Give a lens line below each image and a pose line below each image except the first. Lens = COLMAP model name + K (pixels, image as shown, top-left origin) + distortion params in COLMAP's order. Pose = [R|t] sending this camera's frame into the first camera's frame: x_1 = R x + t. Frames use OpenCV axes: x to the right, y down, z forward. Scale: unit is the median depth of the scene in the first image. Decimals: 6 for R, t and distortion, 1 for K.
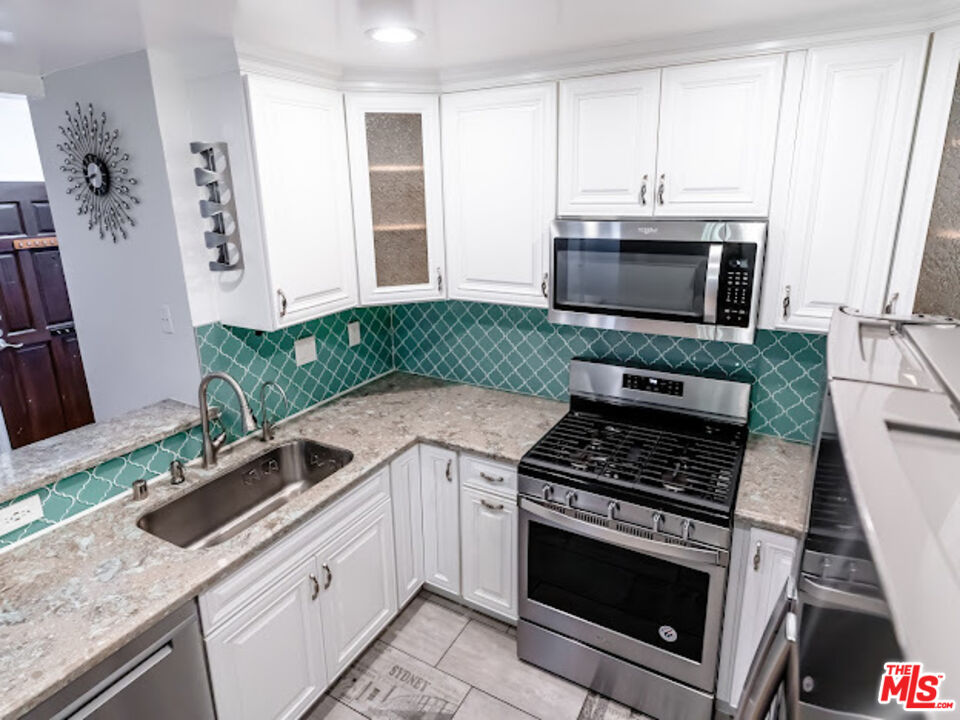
lens RADIAL K [[542.5, 0, 485.7], [0, 542.5, 322.6], [0, 0, 1]] dist [0.003755, 0.001208]
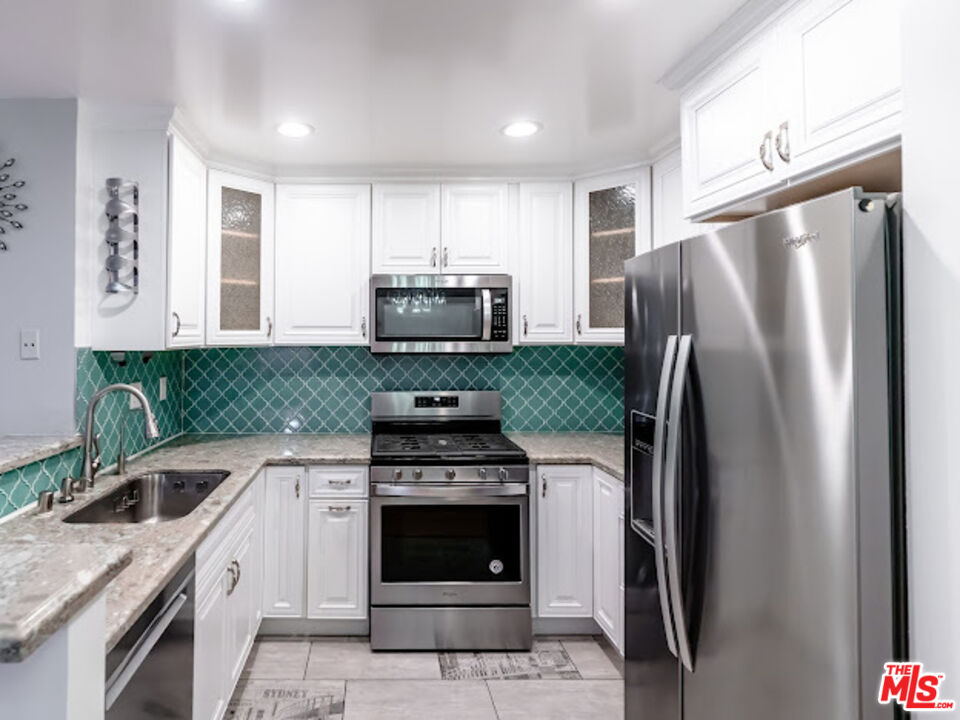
lens RADIAL K [[538.4, 0, 381.3], [0, 538.4, 317.8], [0, 0, 1]] dist [-0.002061, 0.000203]
pose [[0.871466, 0.034905, 0.489213, -0.491253], [0.103147, 0.962113, -0.252388, 0.244960], [-0.479488, 0.270408, 0.834848, -0.113641]]
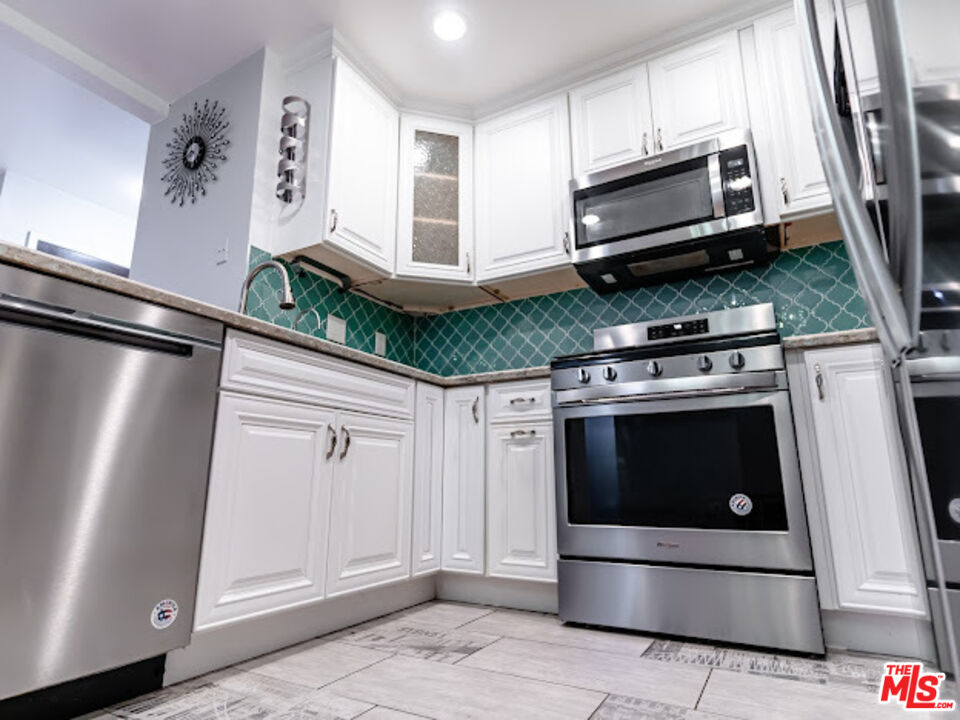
lens RADIAL K [[536.2, 0, 481.0], [0, 536.2, 350.9], [0, 0, 1]] dist [-0.003140, -0.000505]
pose [[0.999905, 0.009479, -0.009976, -0.052060], [-0.012989, 0.889532, -0.456688, 0.631547], [0.004545, 0.456774, 0.889571, 0.127328]]
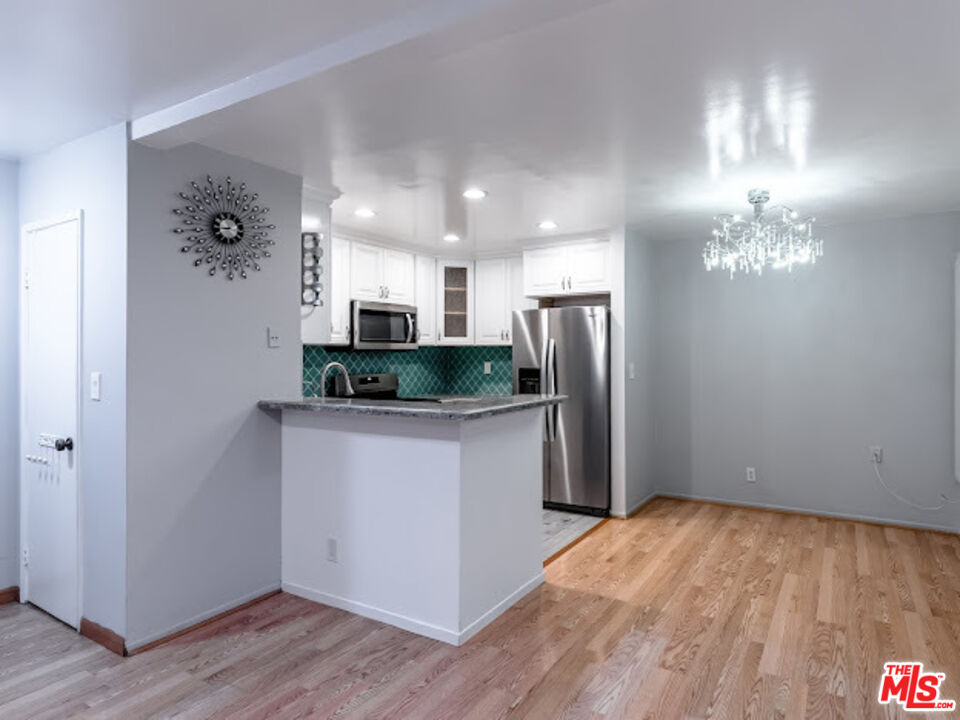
lens RADIAL K [[547.5, 0, 550.3], [0, 547.5, 351.2], [0, 0, 1]] dist [0.000627, 0.000402]
pose [[-0.014742, 0.018146, 0.999727, -1.956237], [0.237678, 0.971241, -0.014124, 0.209577], [-0.971232, 0.237404, -0.018631, 0.318264]]
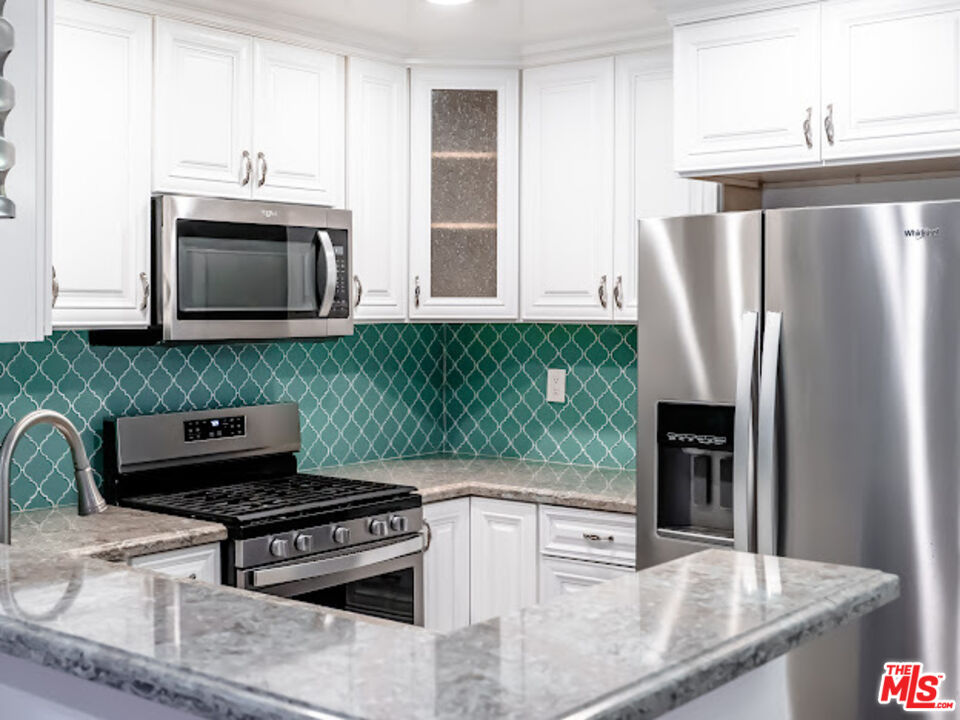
lens RADIAL K [[1245.1, 0, 416.6], [0, 1245.1, 356.0], [0, 0, 1]] dist [-0.055744, 0.012970]
pose [[0.199682, -0.022615, 0.979600, -1.350156], [0.227672, 0.973444, -0.023936, 0.125795], [-0.953044, 0.227807, 0.199528, 0.383353]]
